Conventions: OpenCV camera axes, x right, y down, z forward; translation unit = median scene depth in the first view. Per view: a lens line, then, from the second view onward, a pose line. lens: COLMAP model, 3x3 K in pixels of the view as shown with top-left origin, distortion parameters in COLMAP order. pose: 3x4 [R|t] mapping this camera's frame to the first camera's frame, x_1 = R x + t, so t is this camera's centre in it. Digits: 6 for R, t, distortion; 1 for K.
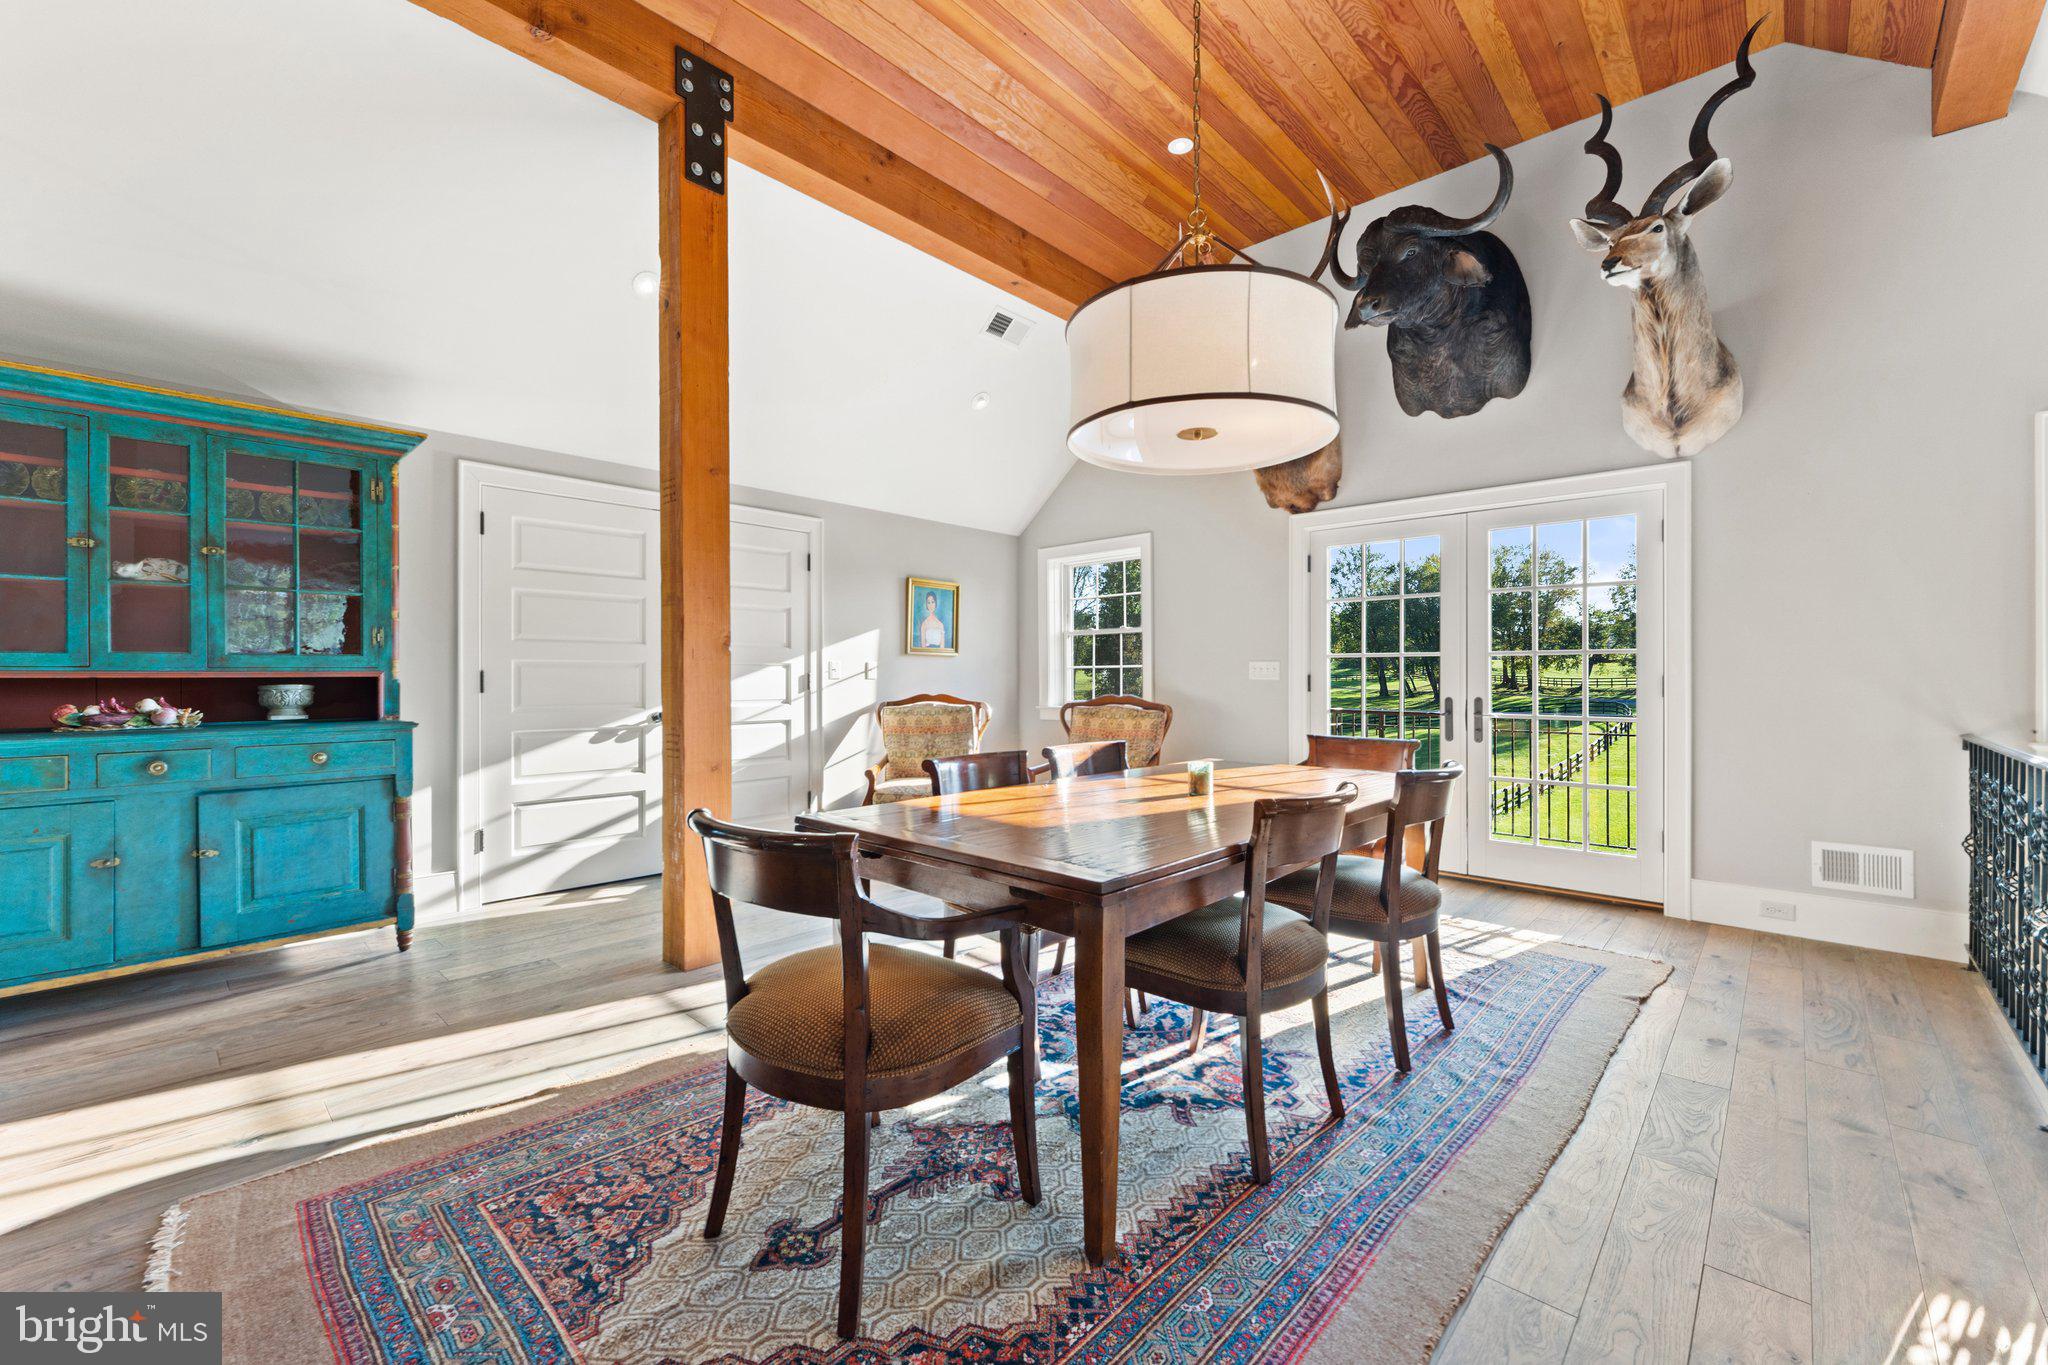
lens RADIAL K [[831.1, 0, 1023.5], [0, 831.1, 682.4], [0, 0, 1]] dist [0.002019, -0.000151]
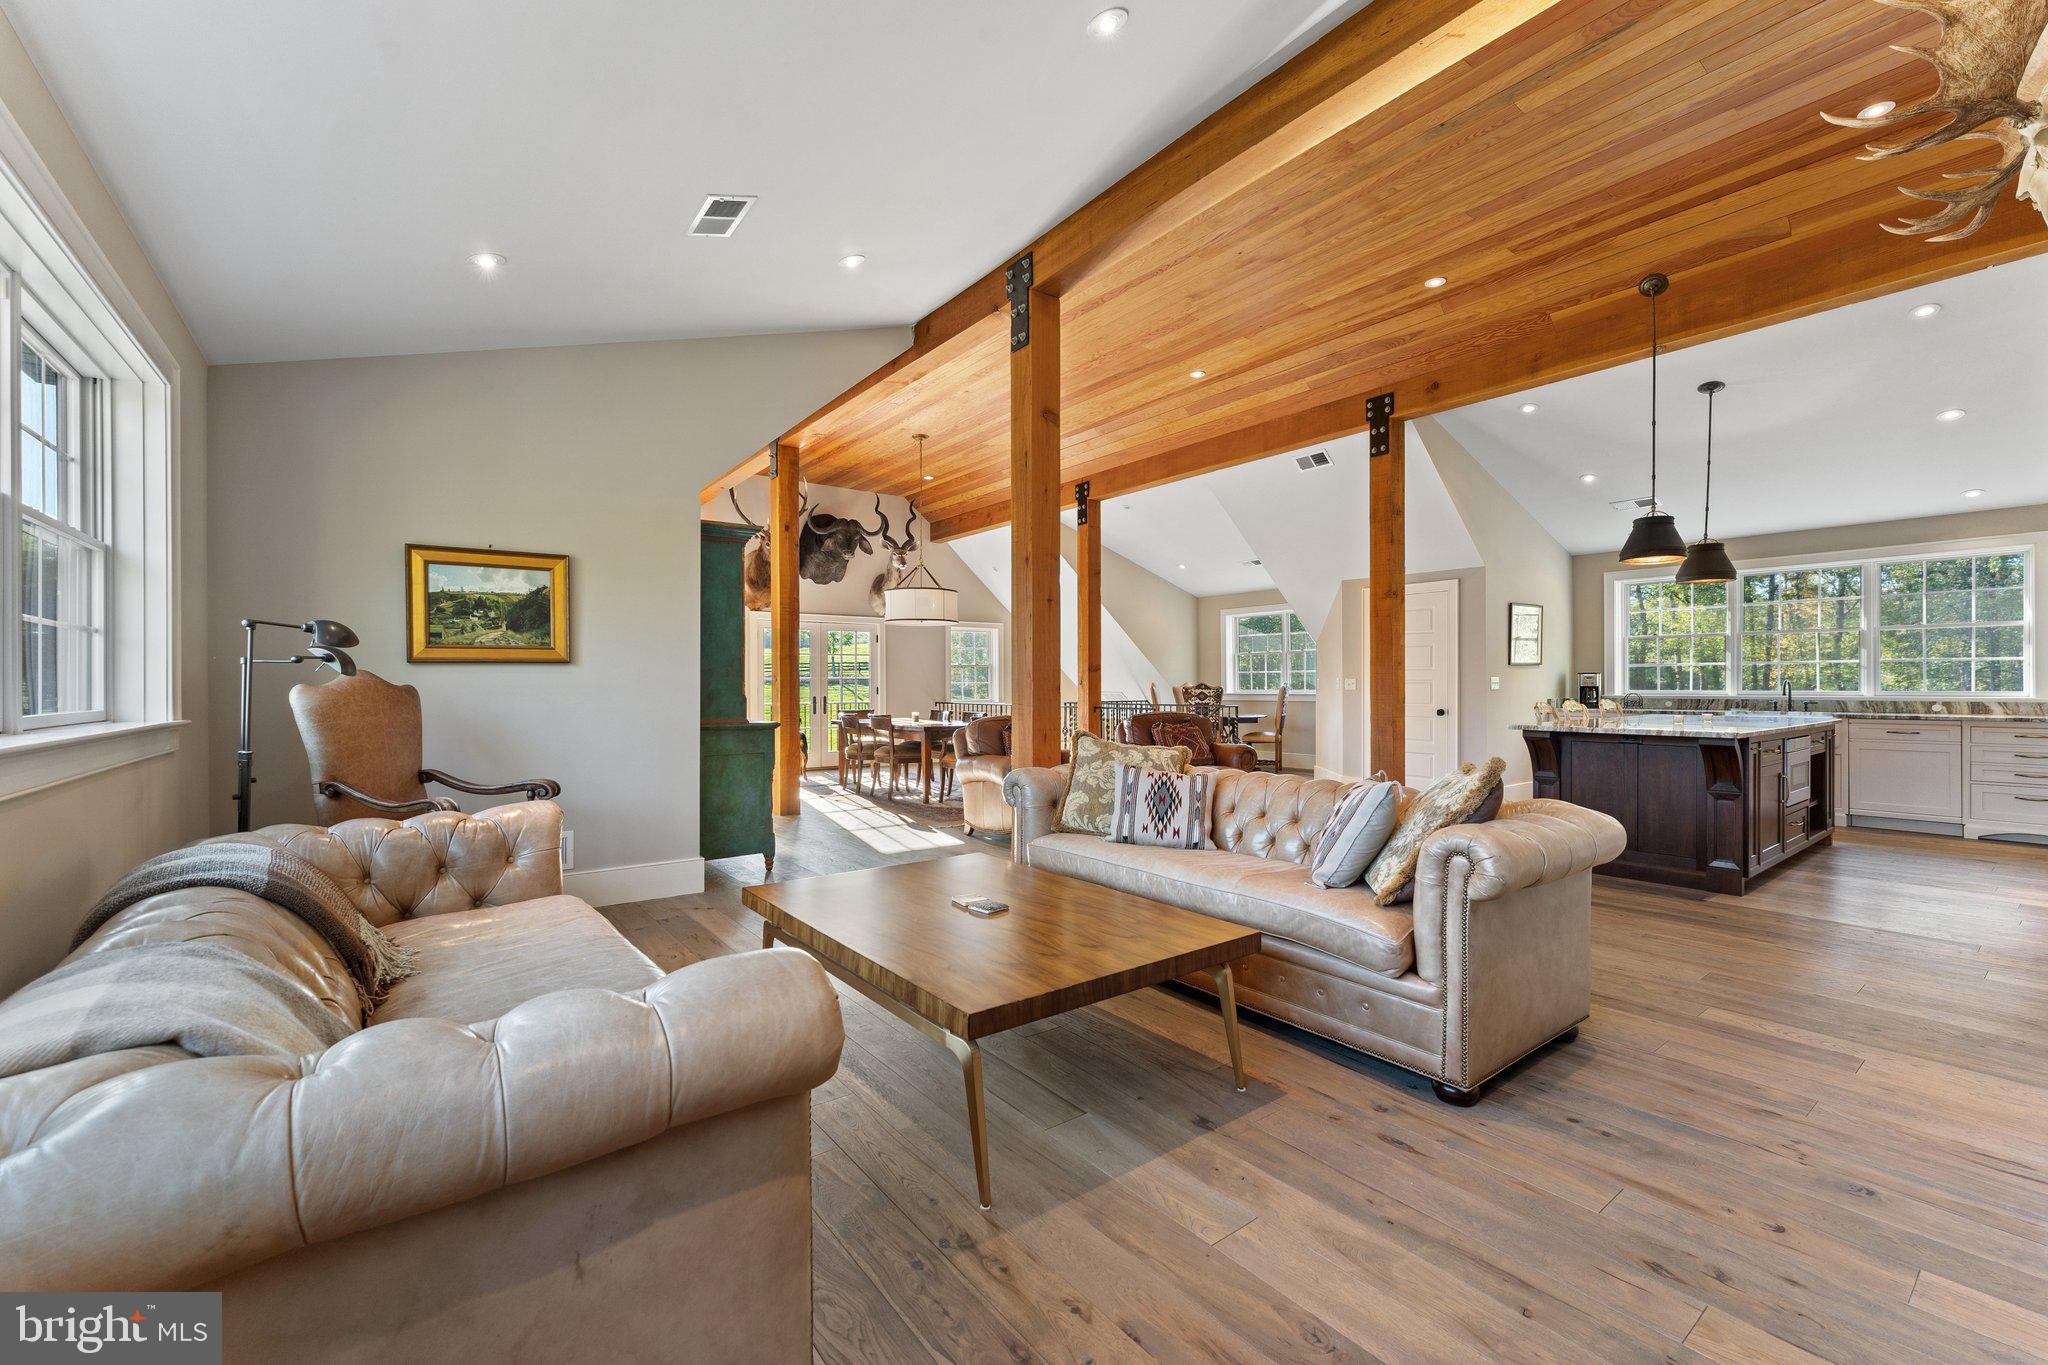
lens RADIAL K [[831.1, 0, 1022.2], [0, 831.1, 679.9], [0, 0, 1]] dist [0.002019, -0.000151]
pose [[-0.170695, 0.003279, -0.985319, 1.995440], [-0.002347, 0.999990, 0.003735, 0.026222], [0.985321, 0.002950, -0.170685, 0.413050]]
